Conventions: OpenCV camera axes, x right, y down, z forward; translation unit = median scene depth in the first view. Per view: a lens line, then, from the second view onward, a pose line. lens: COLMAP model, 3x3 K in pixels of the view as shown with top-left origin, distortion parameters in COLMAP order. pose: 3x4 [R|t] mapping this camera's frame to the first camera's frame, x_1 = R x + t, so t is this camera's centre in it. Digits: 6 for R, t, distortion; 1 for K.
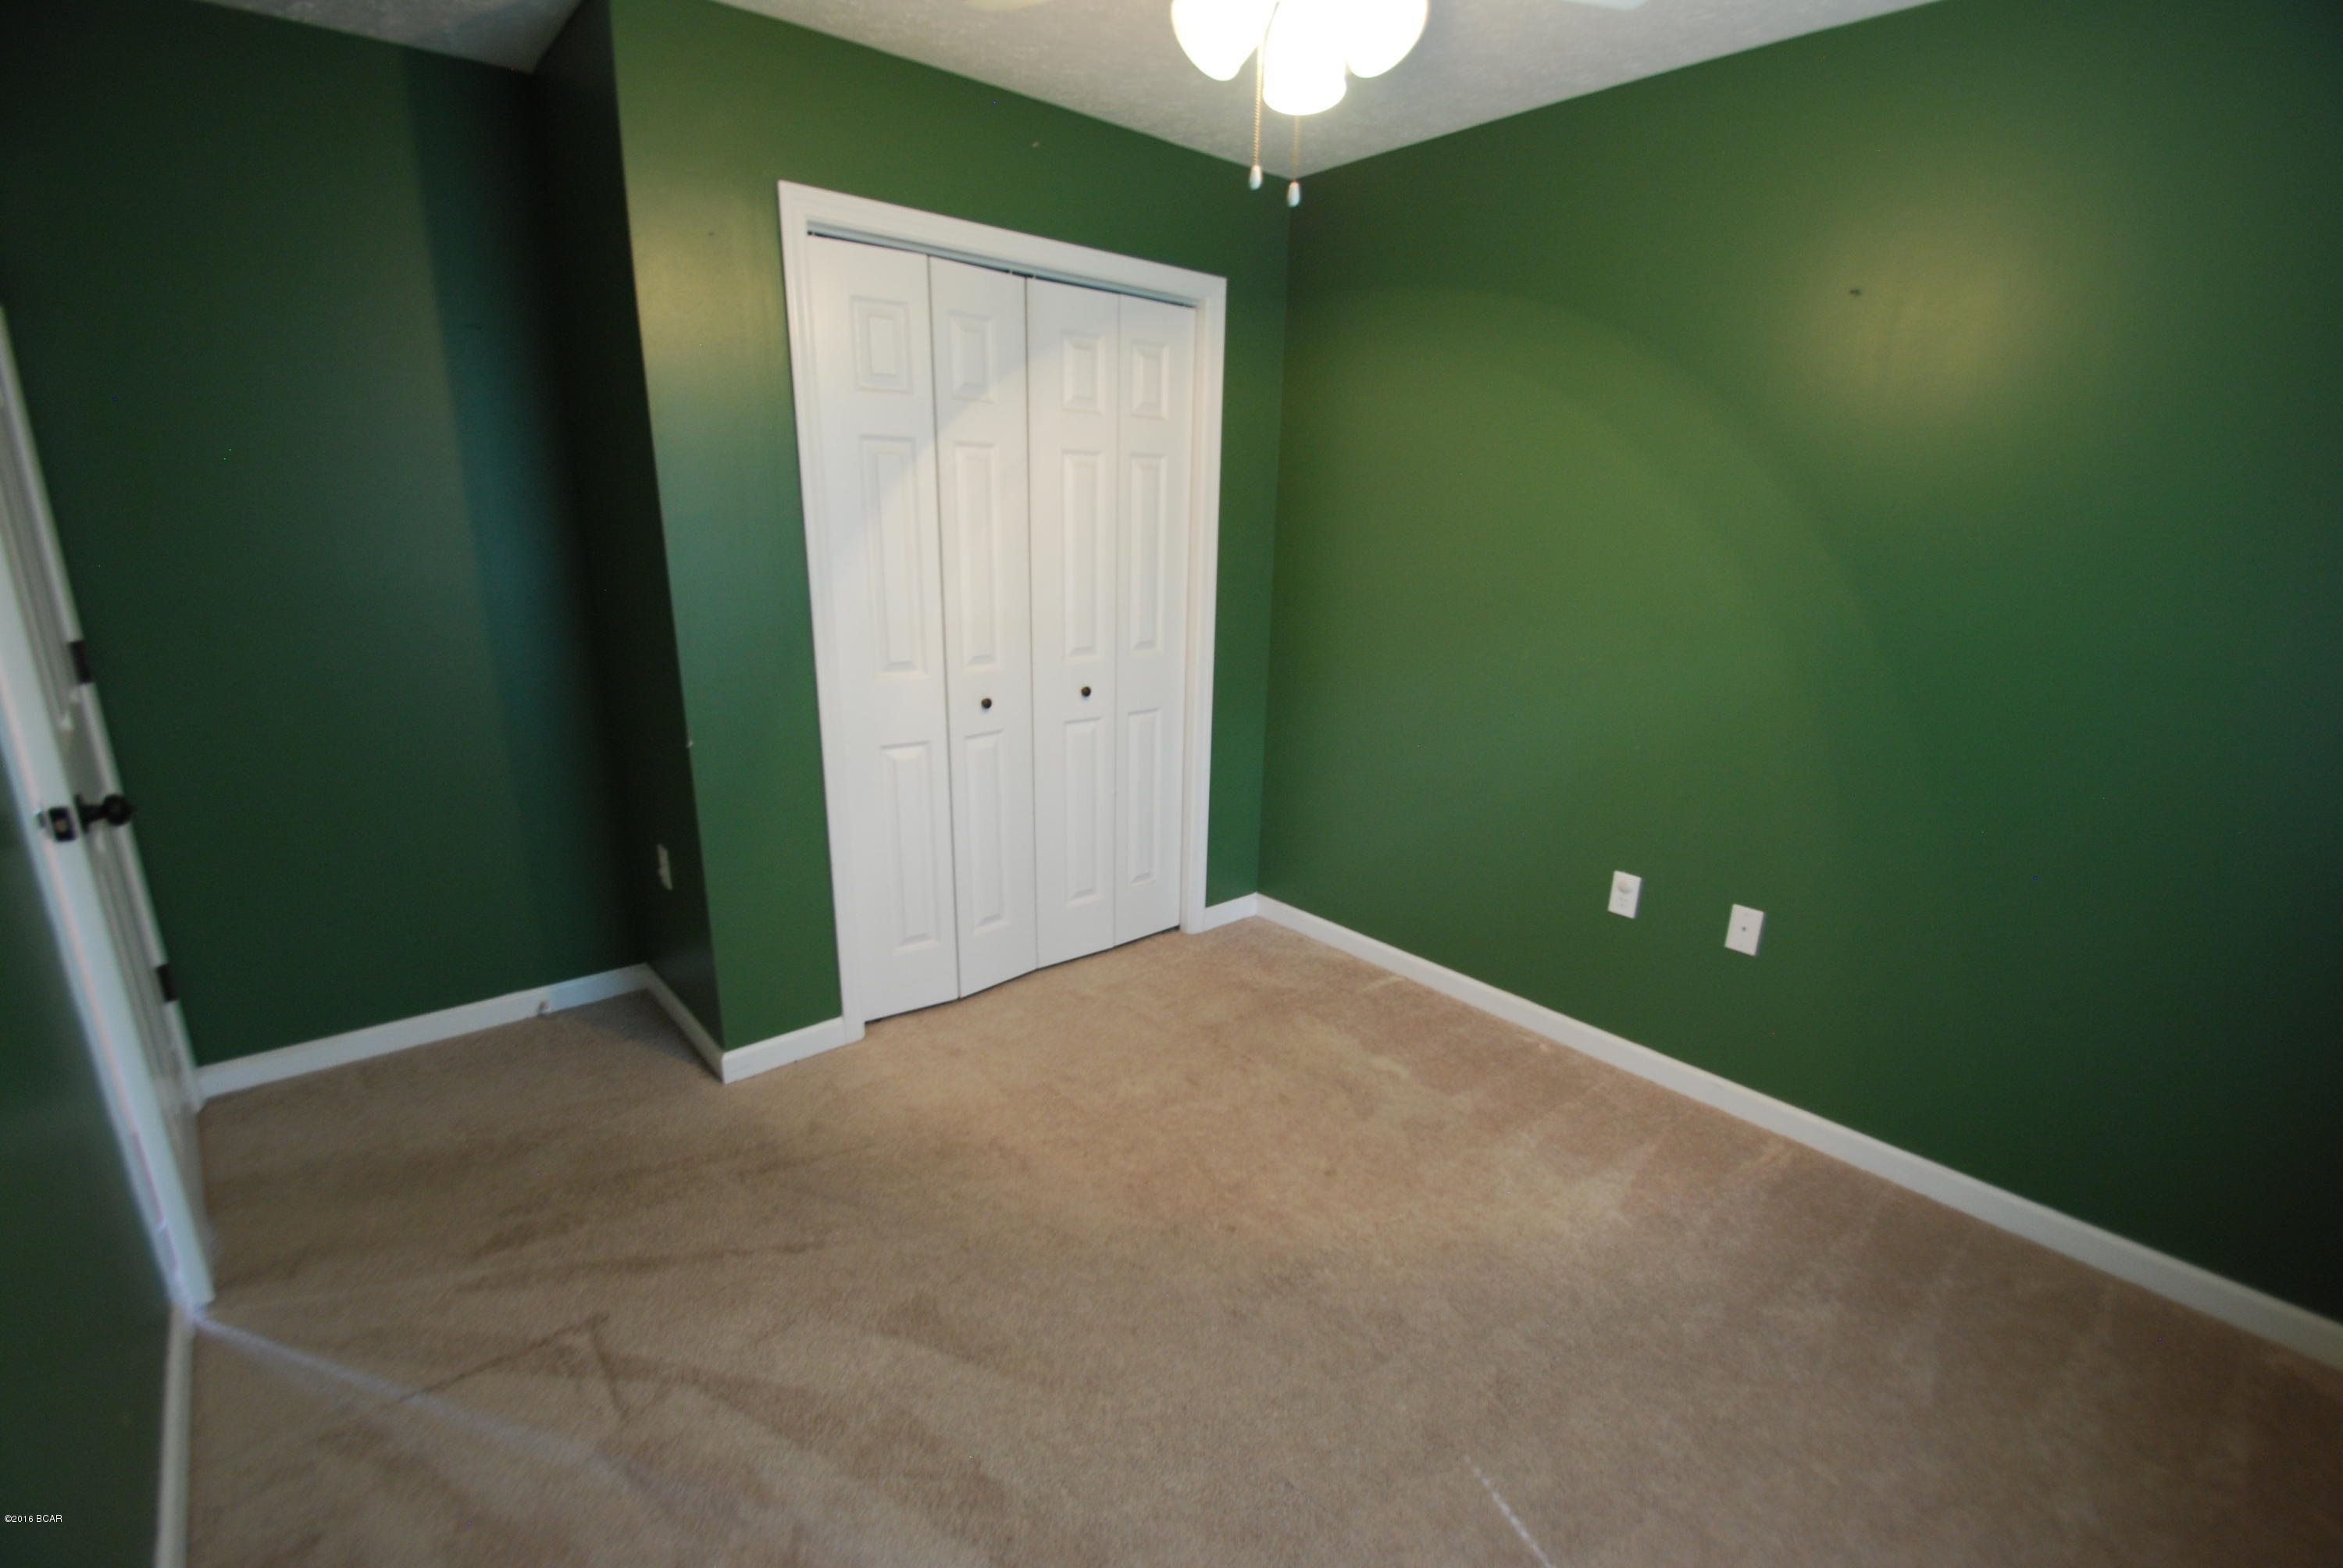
lens RADIAL K [[1065.9, 0, 1182.9], [0, 1065.9, 805.8], [0, 0, 1]] dist [0.002898, 0.000096]
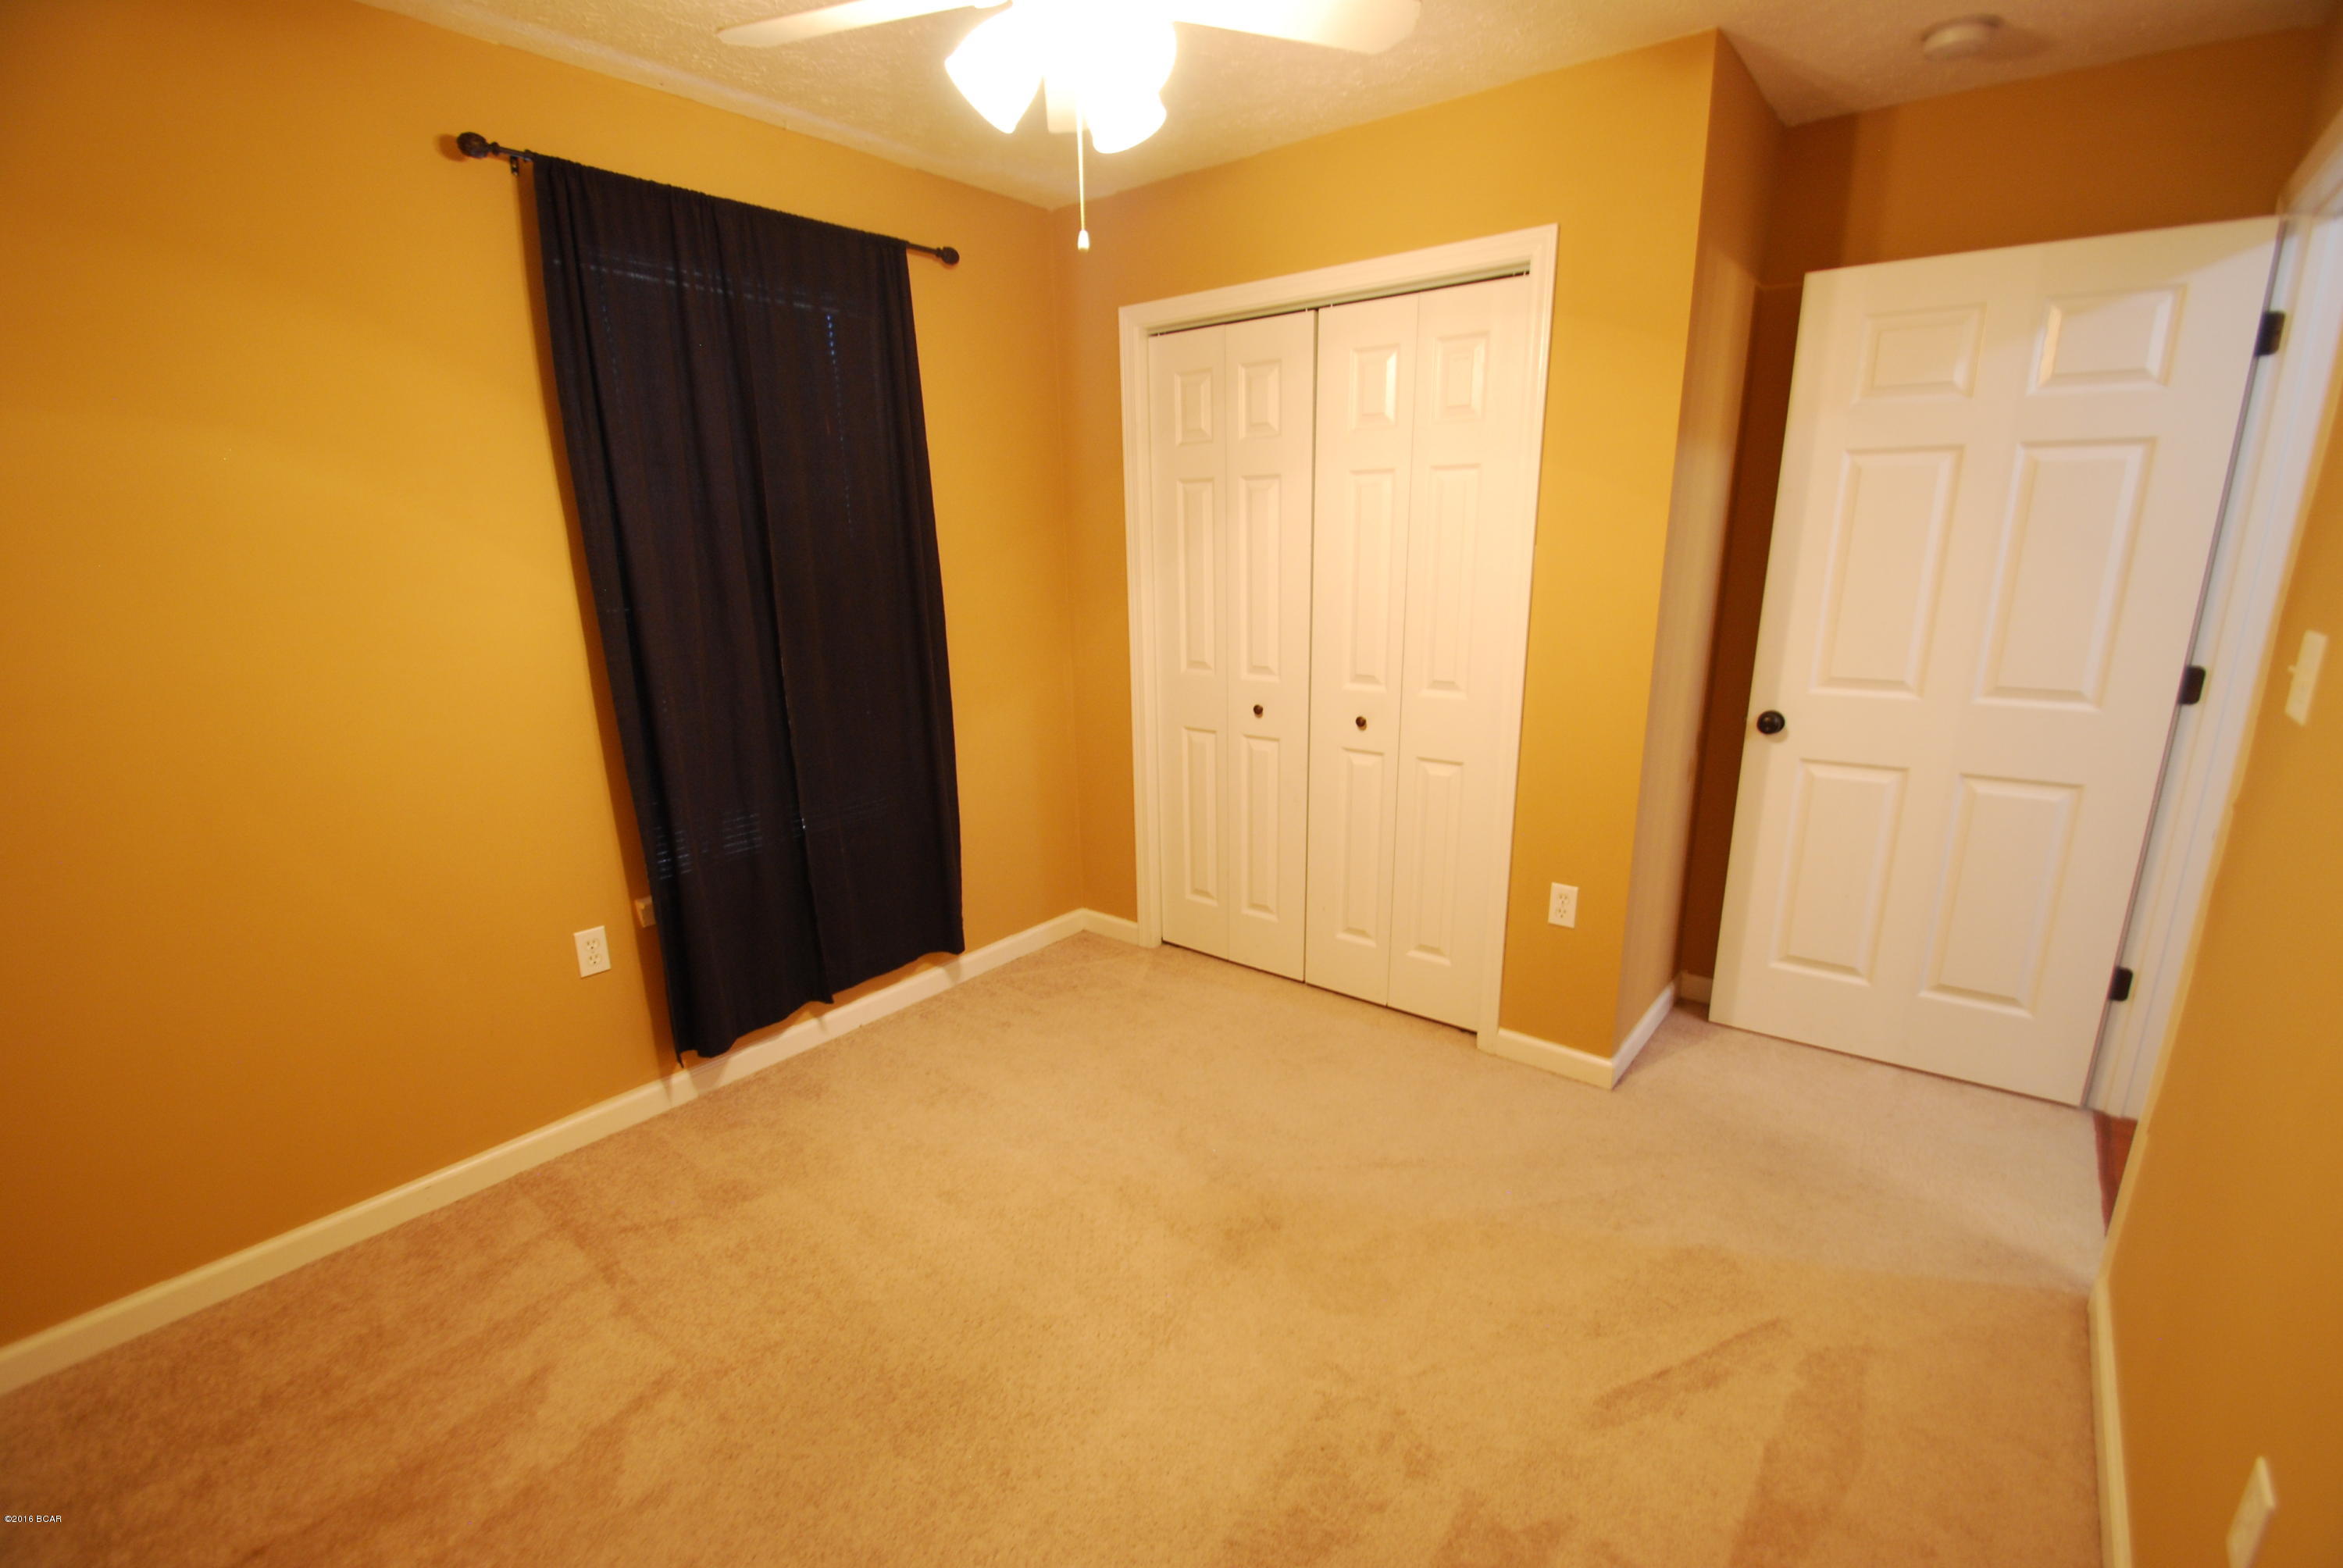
lens RADIAL K [[1020.6, 0, 1178.8], [0, 1020.6, 789.3], [0, 0, 1]] dist [-0.002785, -0.000266]
pose [[0.186610, 0.220158, -0.957448, 0.818177], [-0.242428, 0.954749, 0.172287, -0.178836], [0.952053, 0.199962, 0.231538, 0.689024]]
